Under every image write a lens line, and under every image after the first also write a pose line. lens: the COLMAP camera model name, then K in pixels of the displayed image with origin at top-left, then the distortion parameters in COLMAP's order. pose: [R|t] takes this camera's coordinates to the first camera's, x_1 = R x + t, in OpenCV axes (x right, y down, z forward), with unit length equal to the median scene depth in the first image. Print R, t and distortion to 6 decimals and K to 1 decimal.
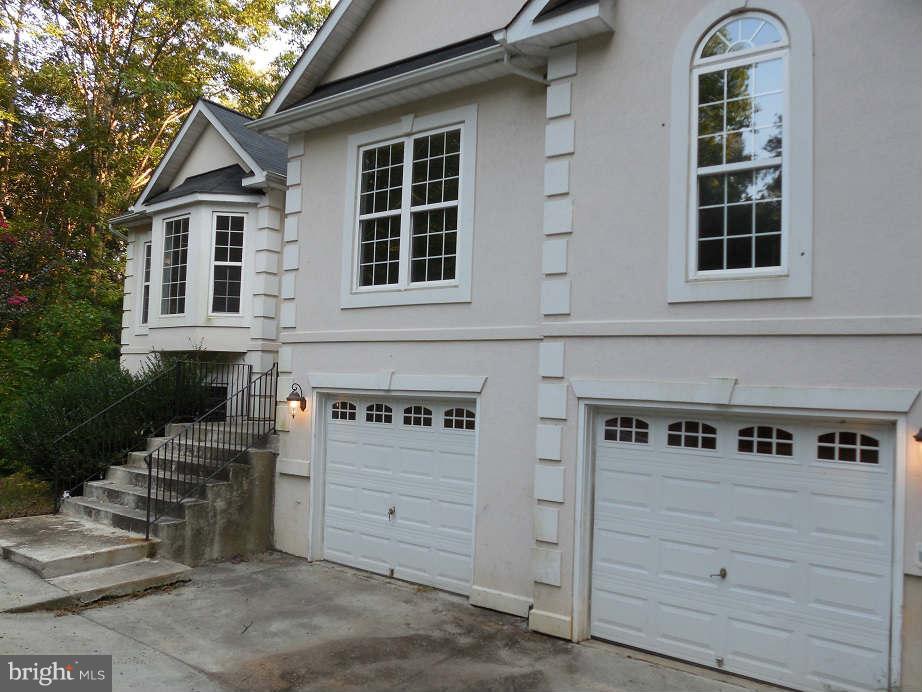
lens RADIAL K [[720.2, 0, 461.0], [0, 720.2, 346.0], [0, 0, 1]] dist [-0.070735, 0.042051]
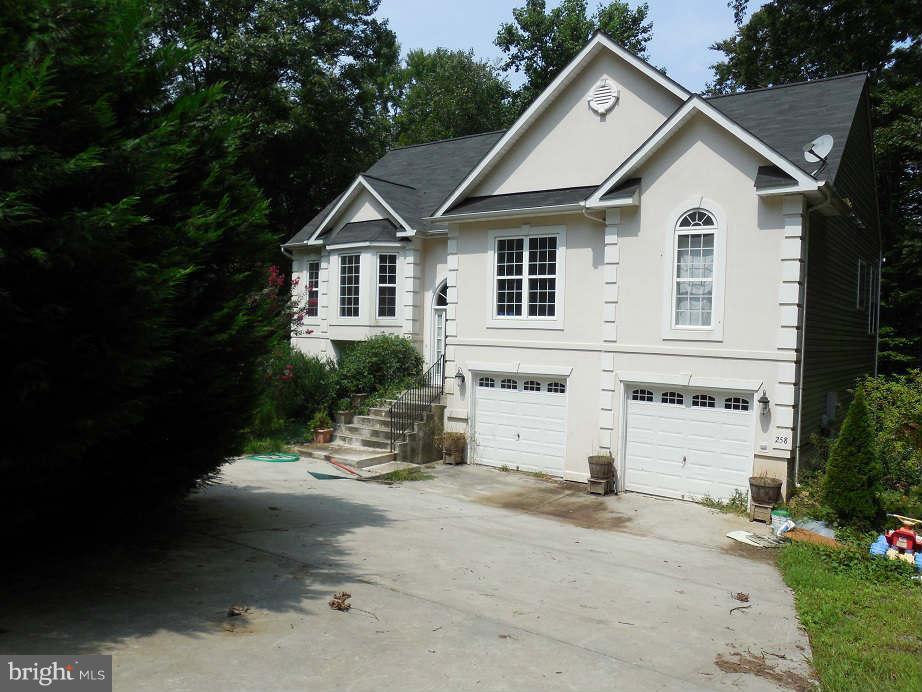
lens RADIAL K [[720.2, 0, 461.0], [0, 720.2, 346.0], [0, 0, 1]] dist [-0.070735, 0.042051]
pose [[0.999921, -0.006678, -0.010659, -0.218803], [0.007462, 0.997131, 0.075333, -0.147535], [0.010126, -0.075406, 0.997101, -0.857362]]
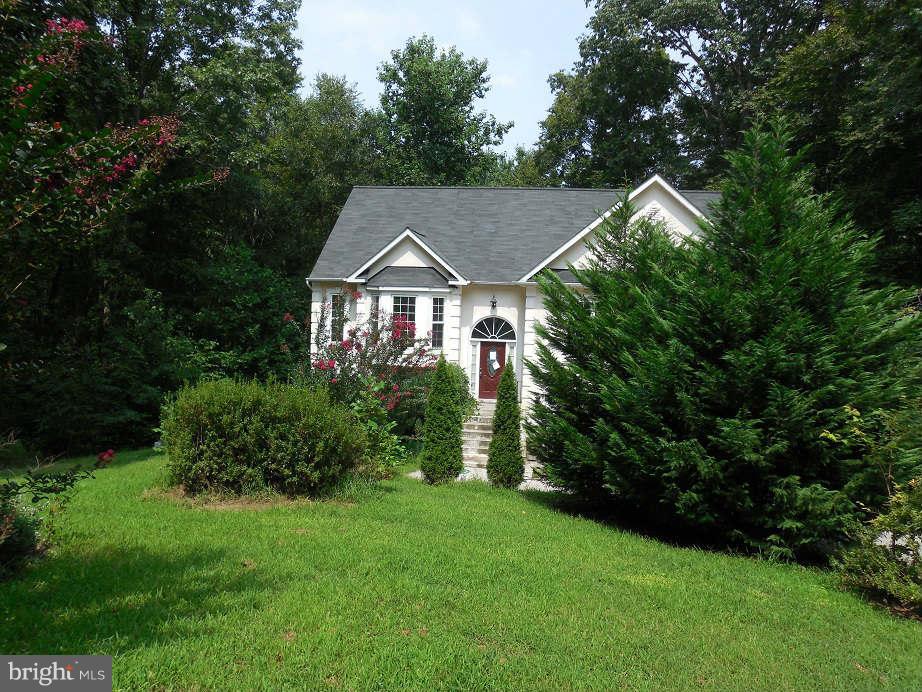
lens RADIAL K [[720.2, 0, 461.0], [0, 720.2, 346.0], [0, 0, 1]] dist [-0.070735, 0.042051]
pose [[0.885923, -0.026771, 0.463059, -1.746770], [-0.032558, 0.992281, 0.119657, -0.426126], [-0.462688, -0.121083, 0.878214, -1.134147]]
